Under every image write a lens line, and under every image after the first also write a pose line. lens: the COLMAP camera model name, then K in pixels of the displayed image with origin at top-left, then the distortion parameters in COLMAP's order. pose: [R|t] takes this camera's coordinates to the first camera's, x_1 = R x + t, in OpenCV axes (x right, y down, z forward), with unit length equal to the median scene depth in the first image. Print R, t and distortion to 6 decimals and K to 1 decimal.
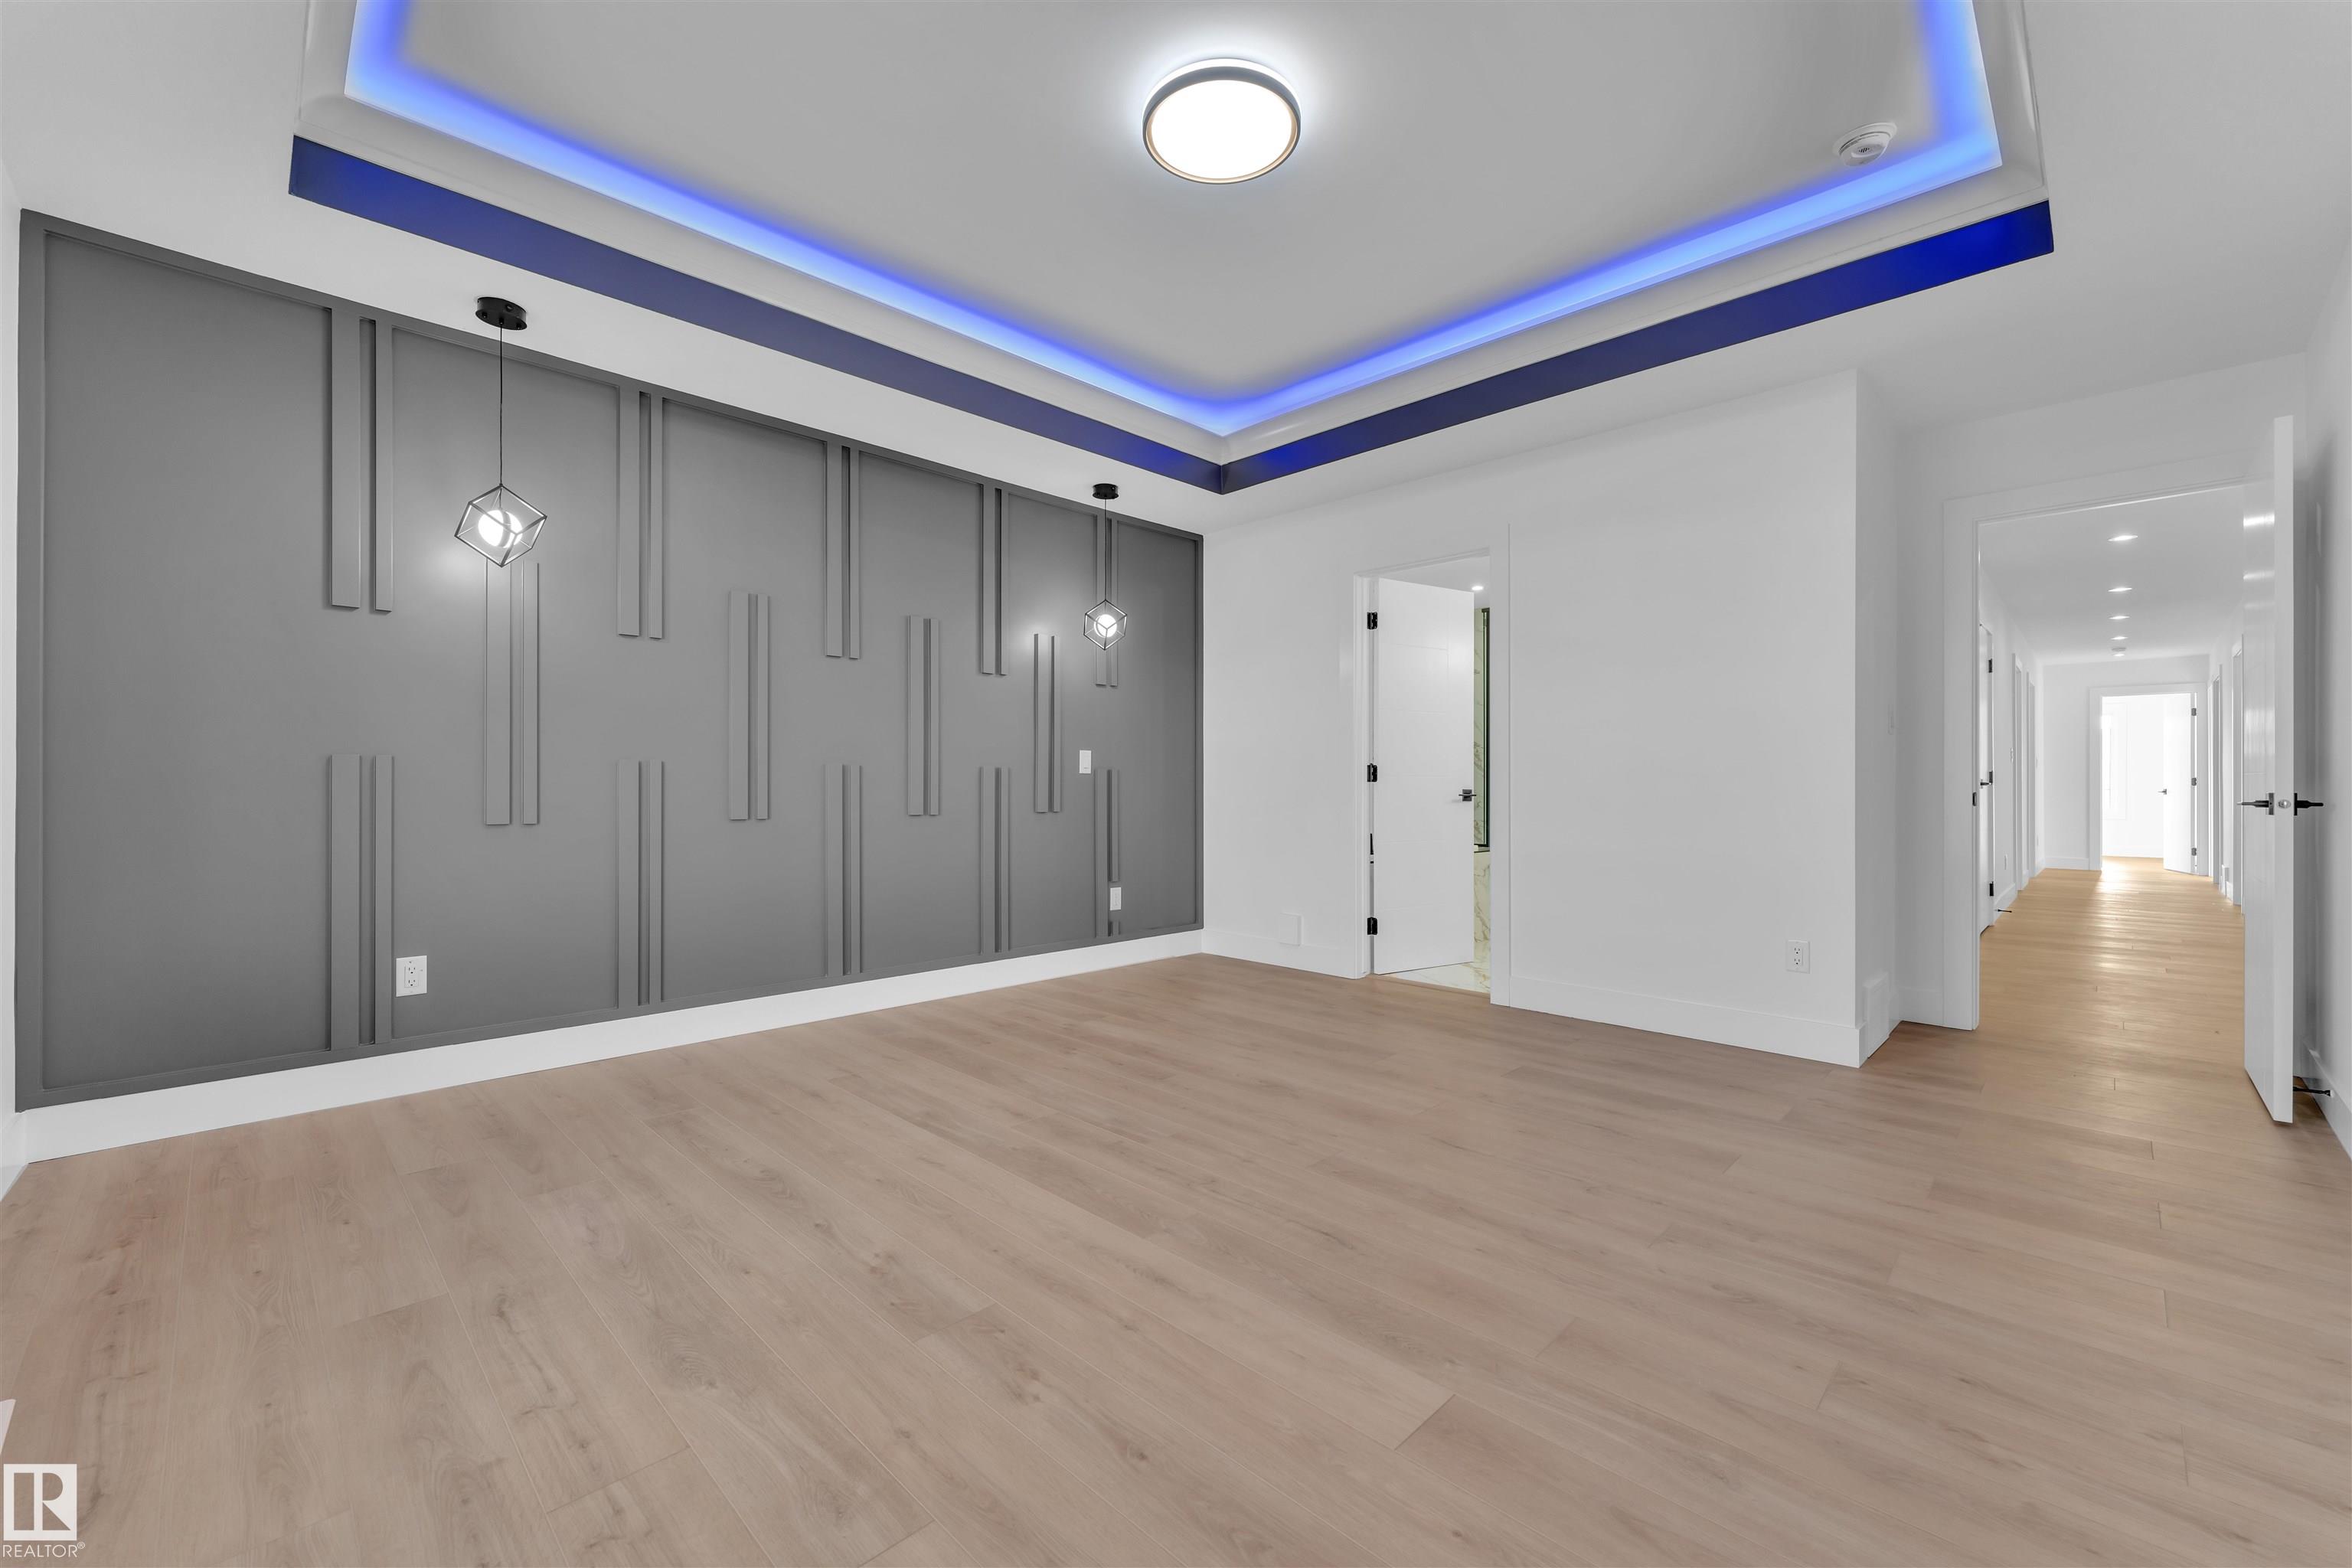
lens RADIAL K [[940.3, 0, 1173.1], [0, 940.3, 785.1], [0, 0, 1]] dist [0.001996, 0.000127]
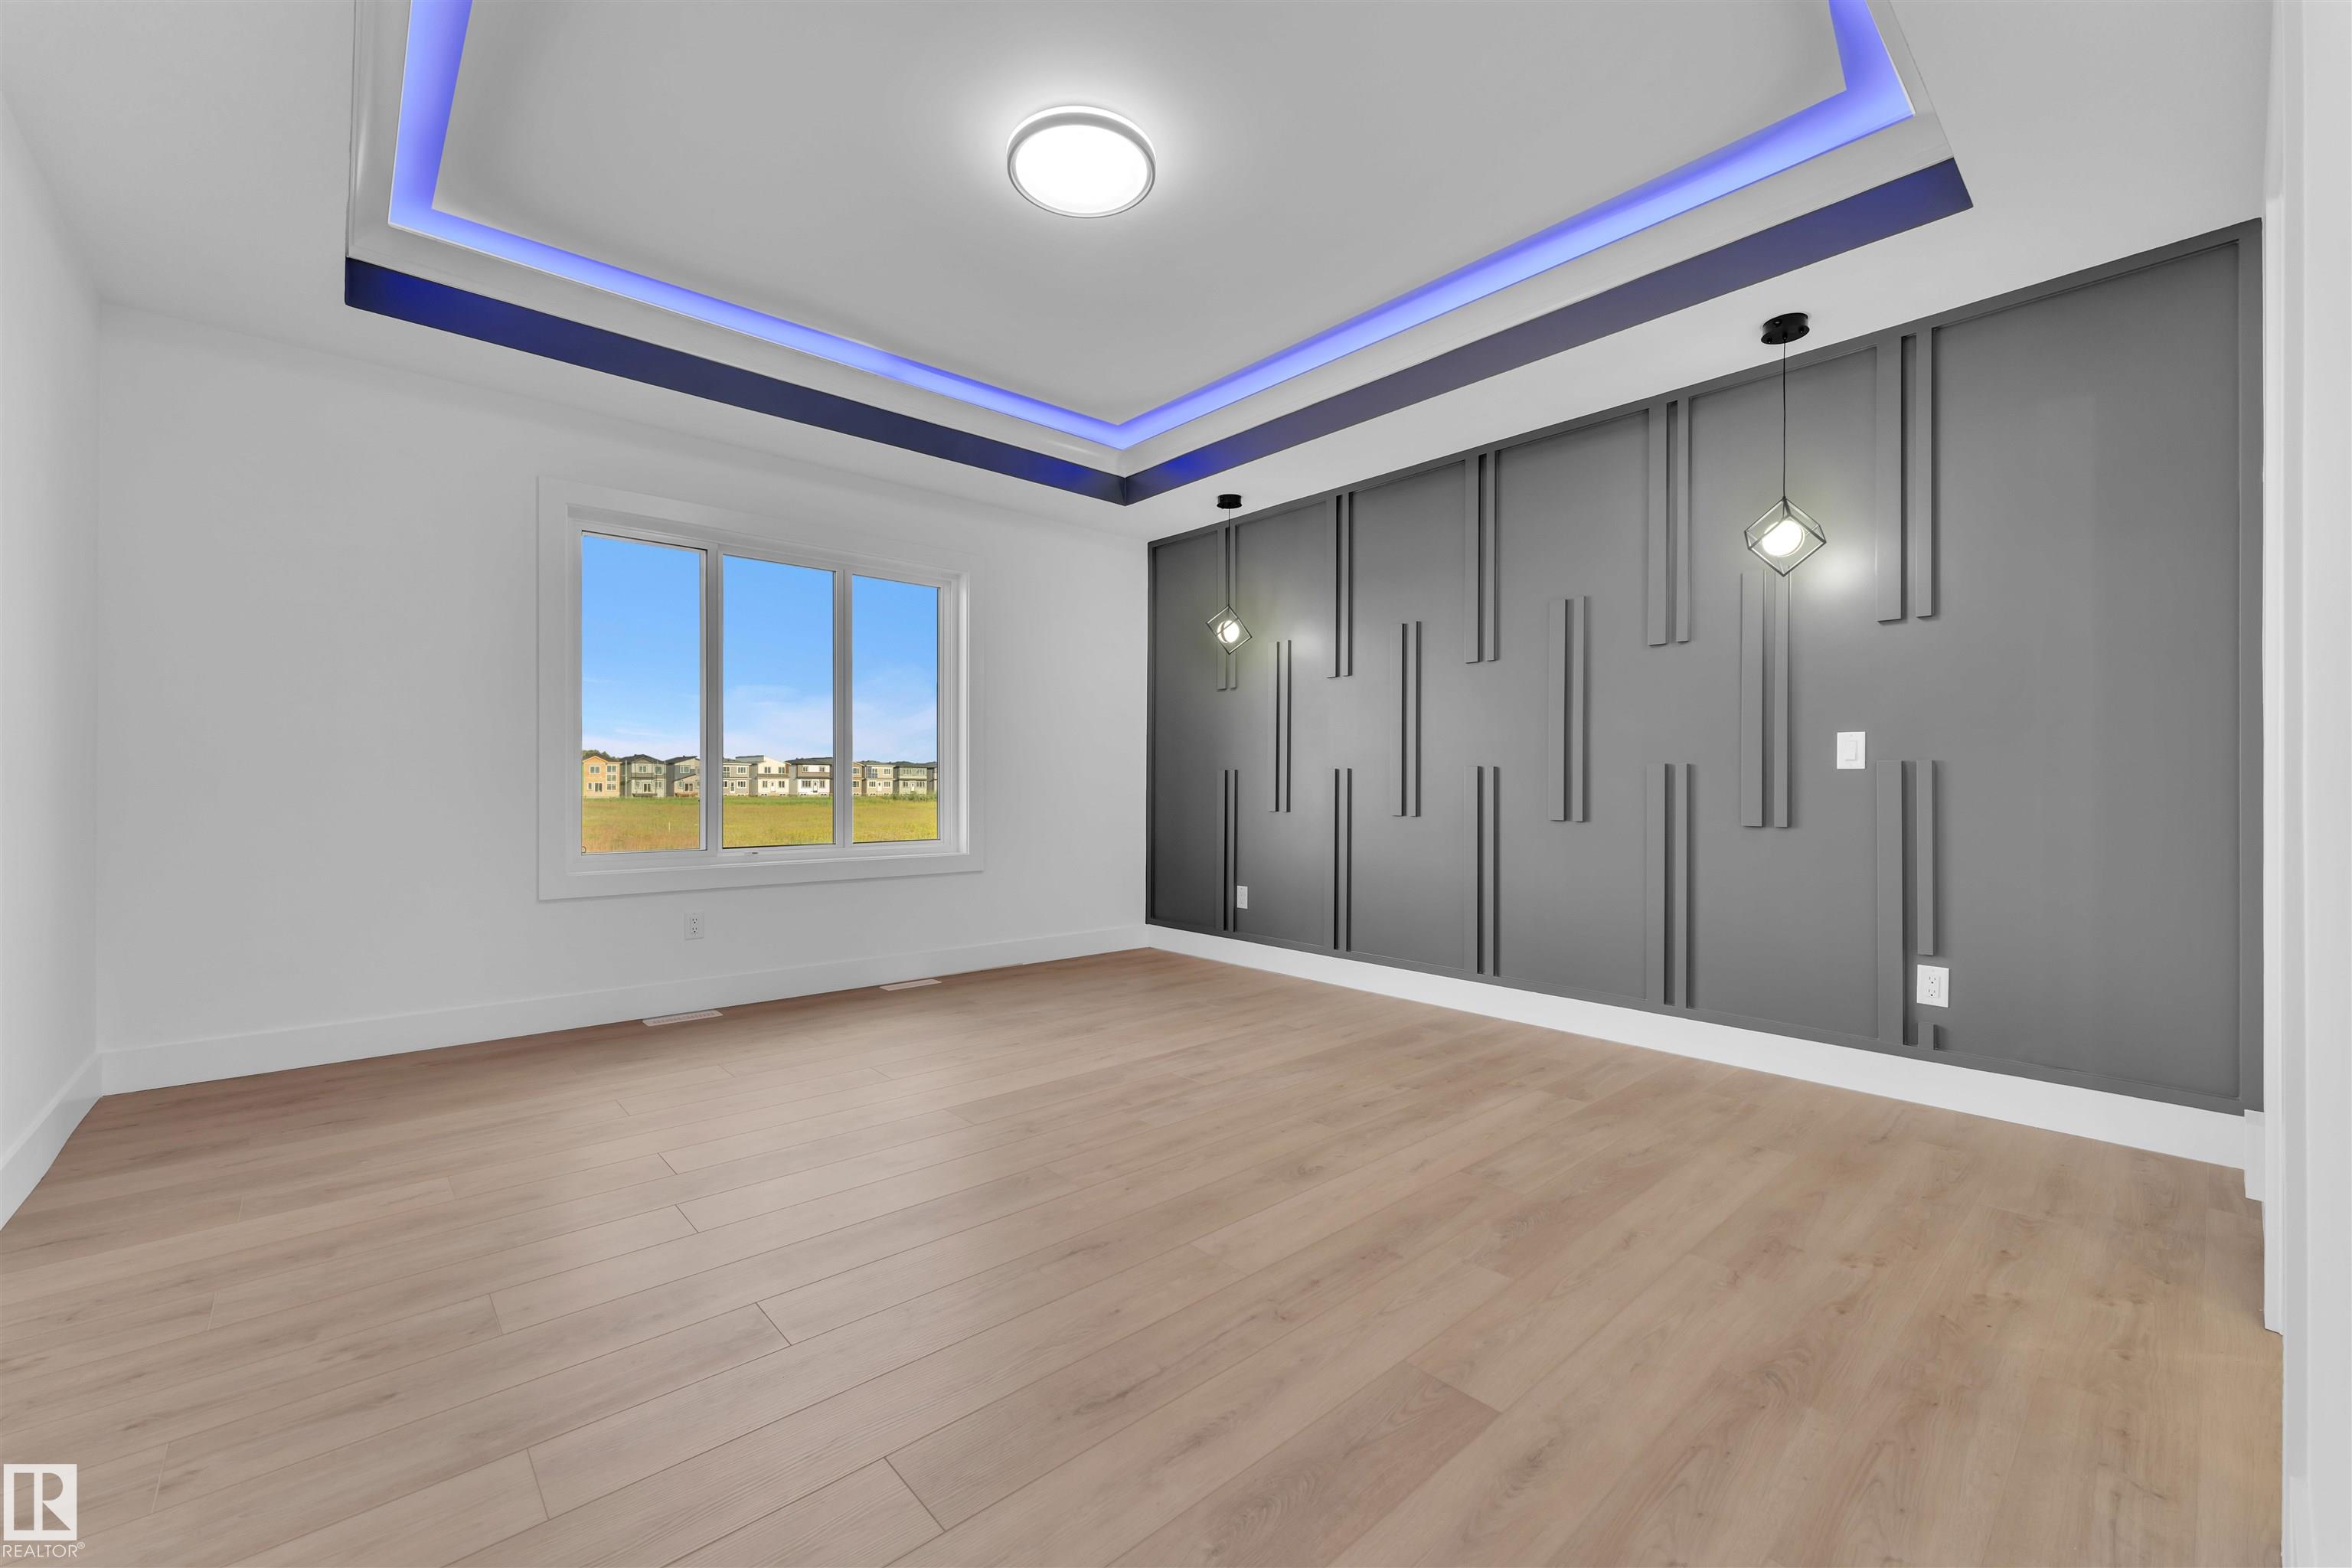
lens RADIAL K [[957.5, 0, 1165.8], [0, 957.5, 747.1], [0, 0, 1]] dist [0.029437, -0.000087]
pose [[-0.072633, -0.041374, -0.996500, 0.870799], [0.000295, 0.999138, -0.041505, 0.002108], [0.997359, -0.003309, -0.072559, 0.894537]]
